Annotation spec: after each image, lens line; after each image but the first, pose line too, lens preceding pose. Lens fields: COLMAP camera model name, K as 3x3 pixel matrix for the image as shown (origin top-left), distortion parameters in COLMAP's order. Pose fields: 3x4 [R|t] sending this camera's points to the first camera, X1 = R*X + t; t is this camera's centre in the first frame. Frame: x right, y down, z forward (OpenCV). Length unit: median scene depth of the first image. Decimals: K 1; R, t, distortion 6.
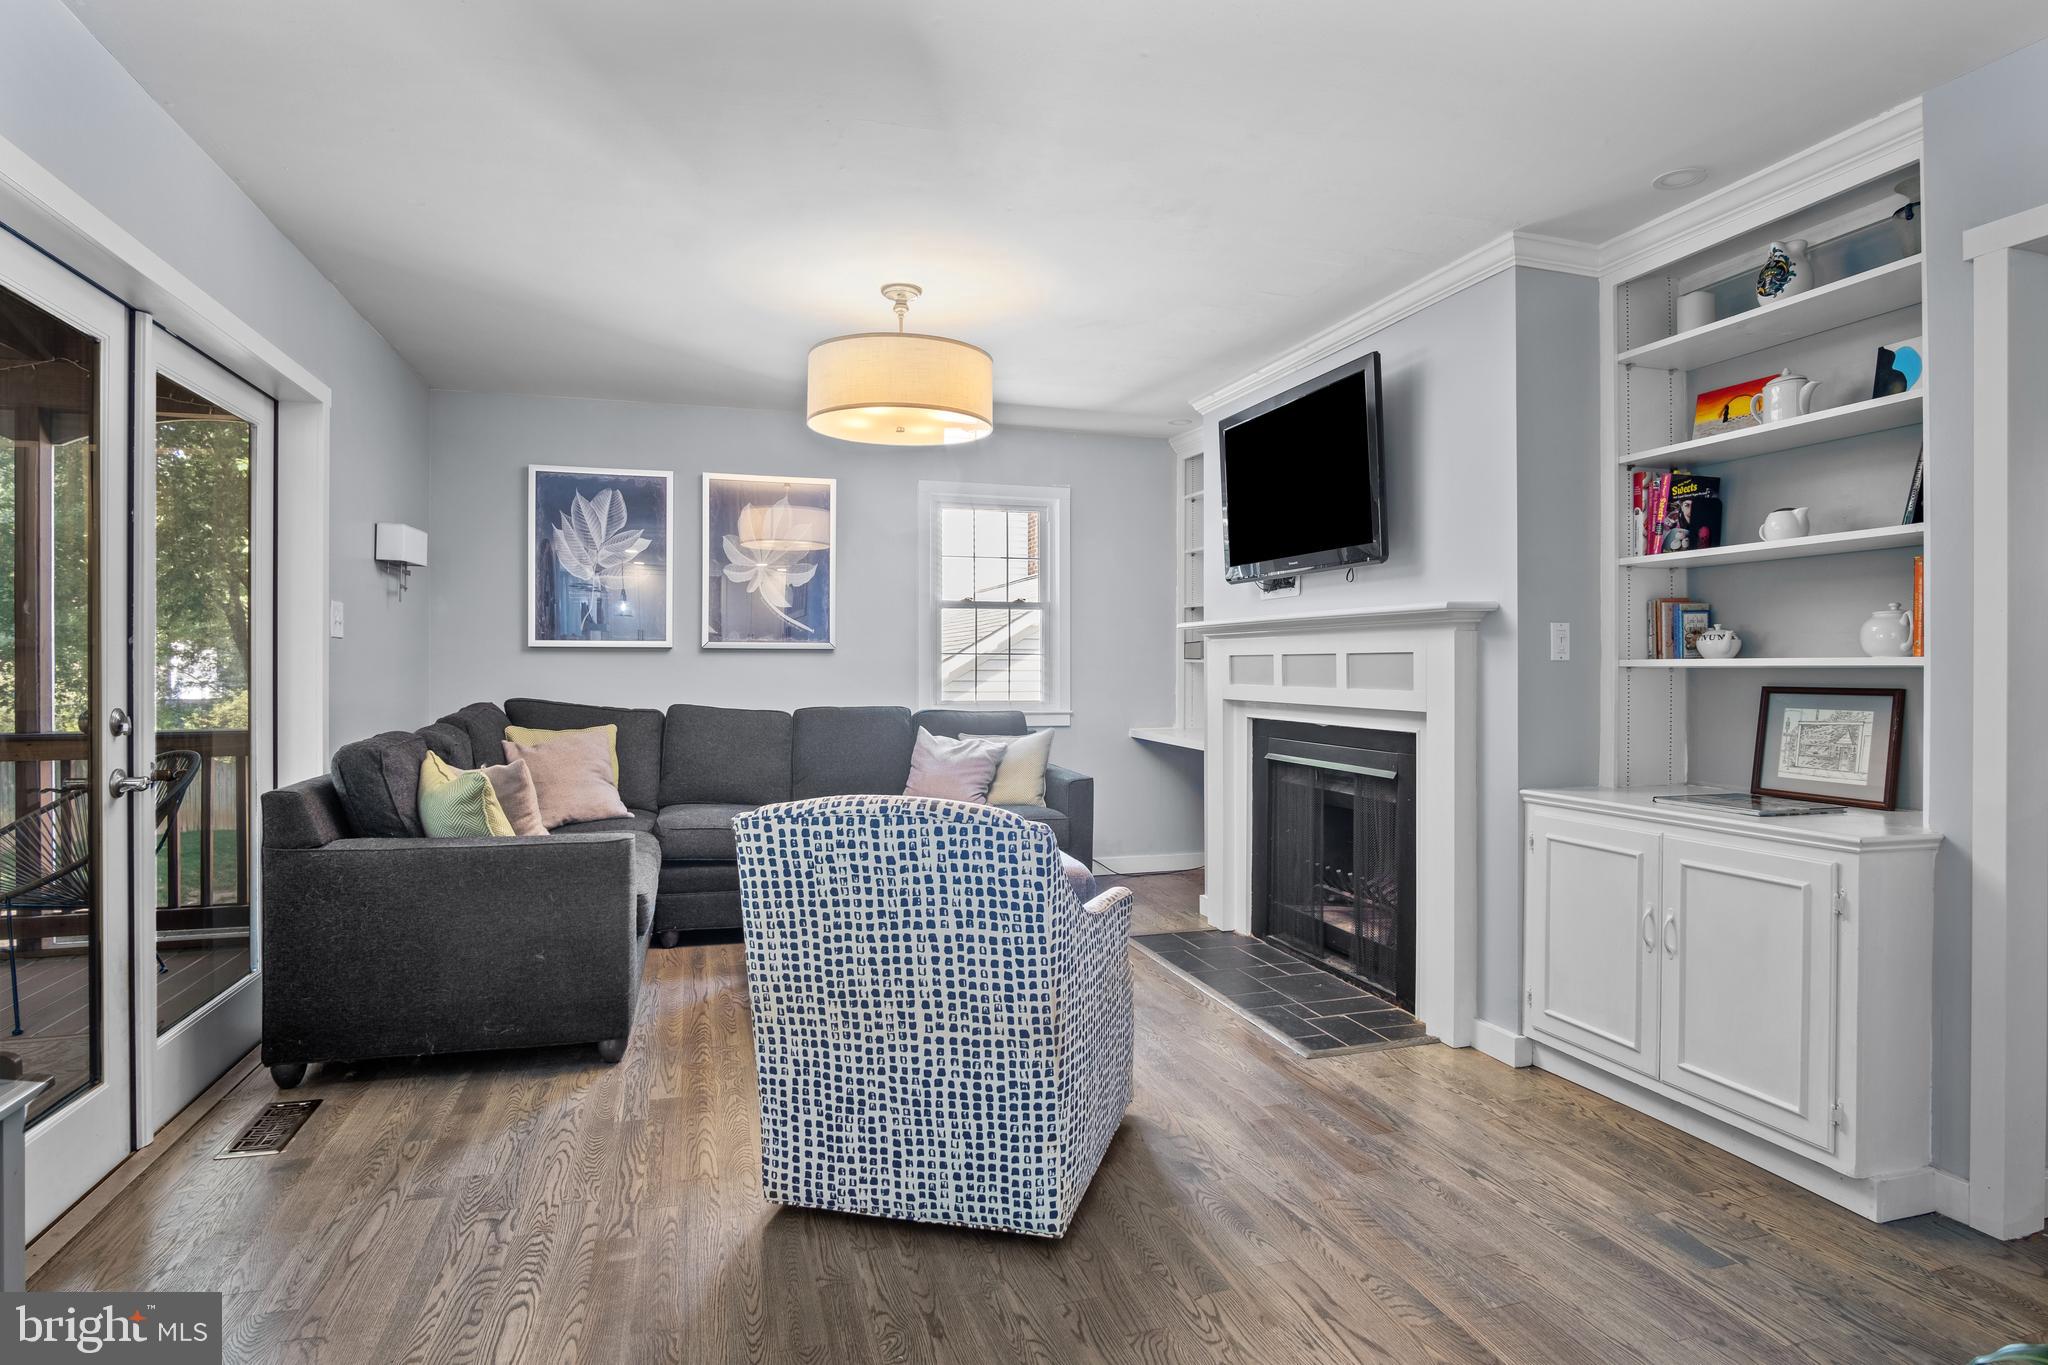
lens RADIAL K [[1109.4, 0, 1022.1], [0, 1109.4, 673.6], [0, 0, 1]] dist [-0.023800, 0.003695]
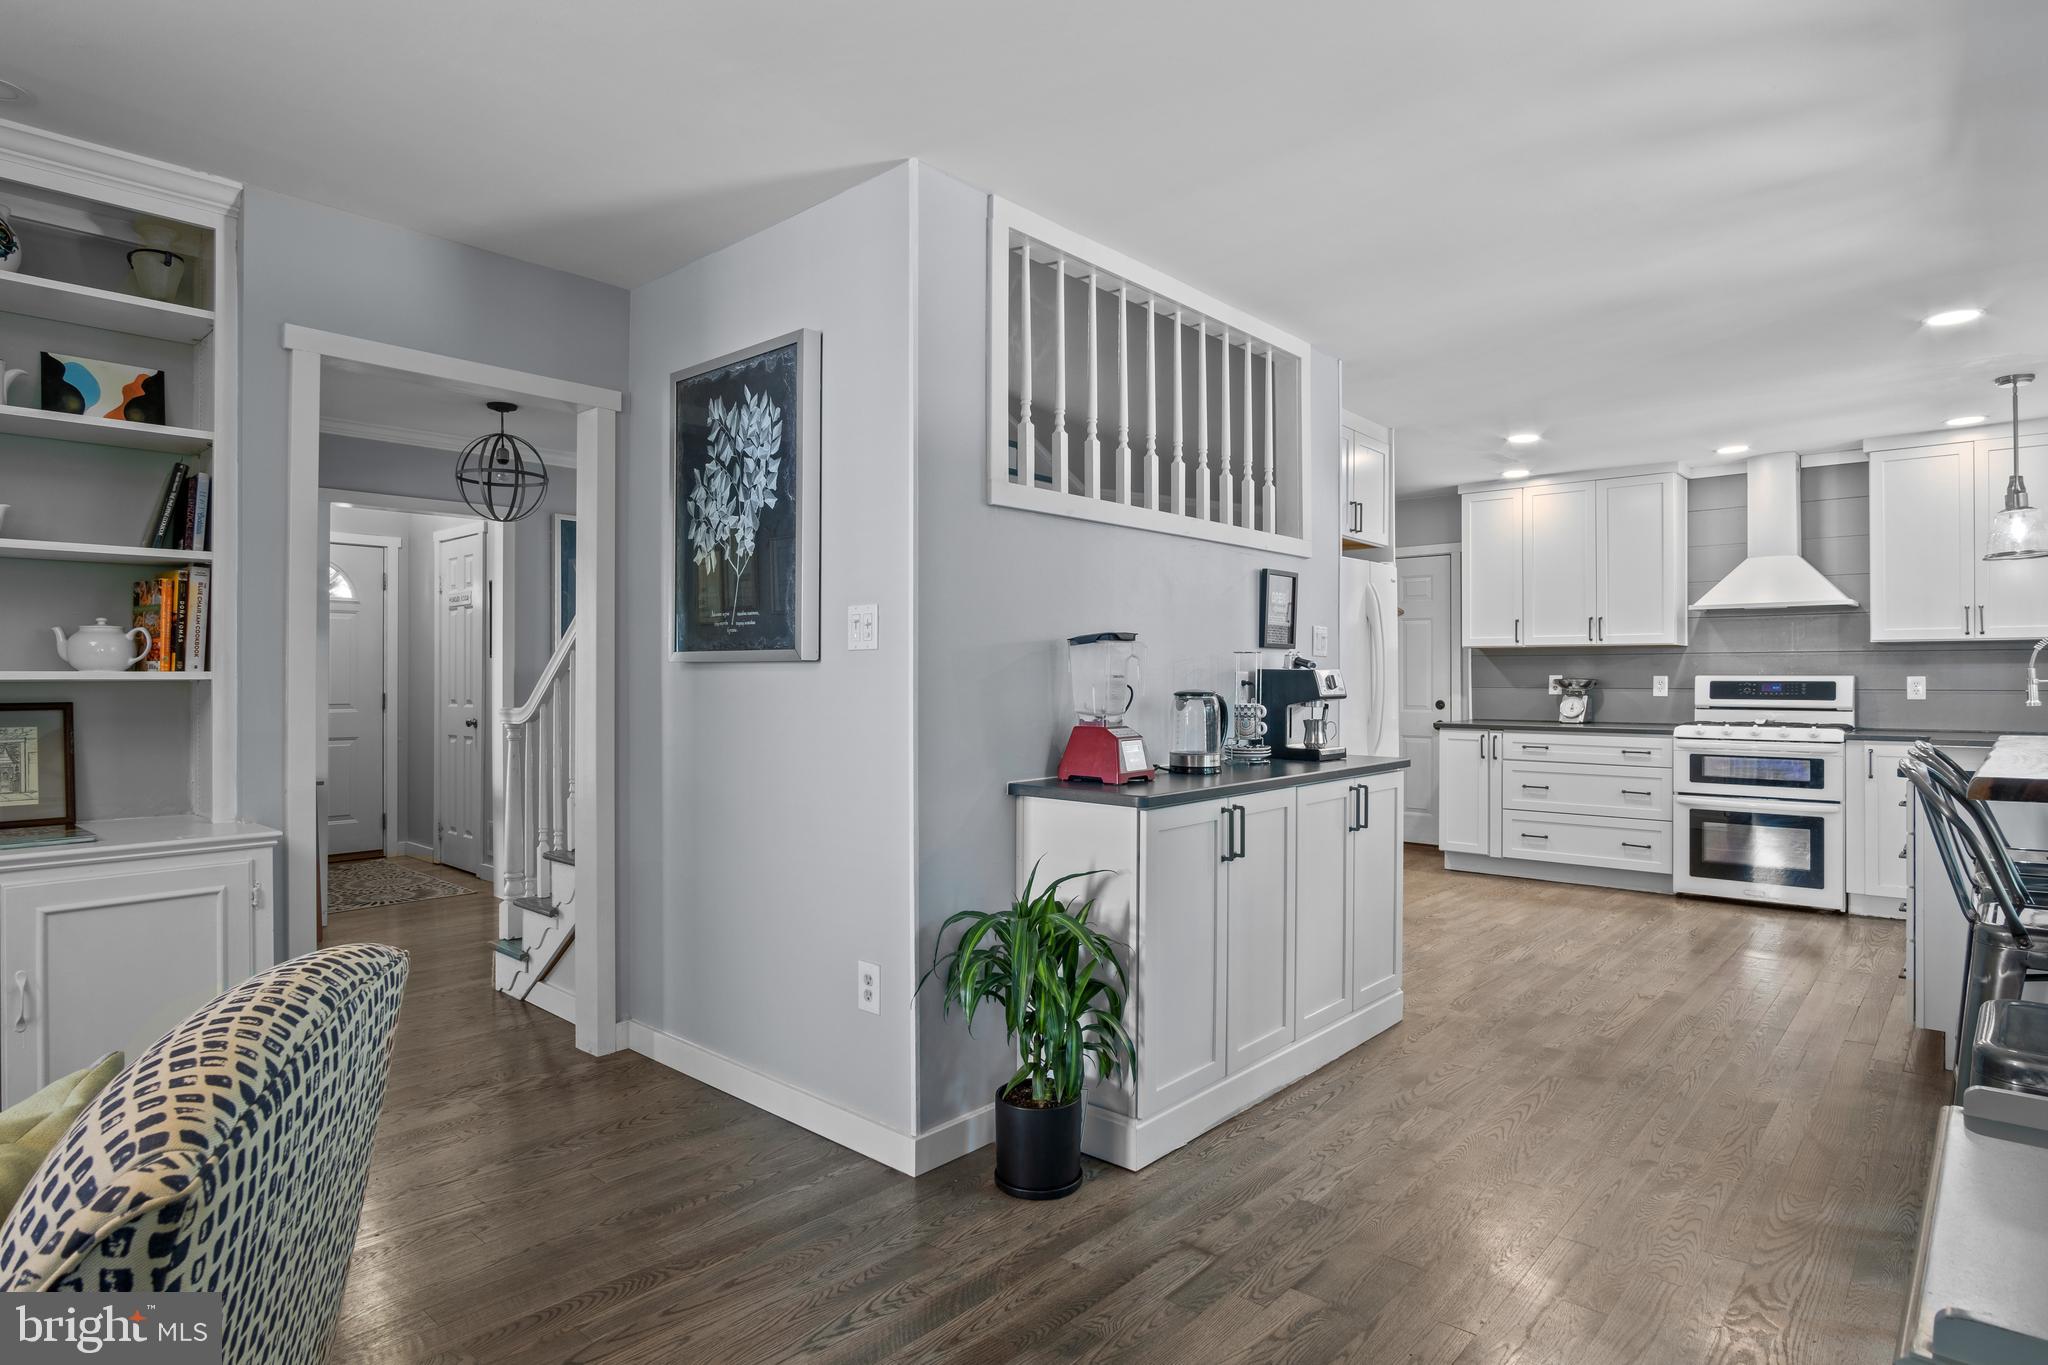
lens RADIAL K [[1109.4, 0, 1019.3], [0, 1109.4, 674.4], [0, 0, 1]] dist [-0.023800, 0.003695]
pose [[-0.523446, 0.002560, 0.852055, -0.500671], [0.009413, 0.999952, 0.002779, -0.006102], [-0.852007, 0.009475, -0.523444, 0.773653]]
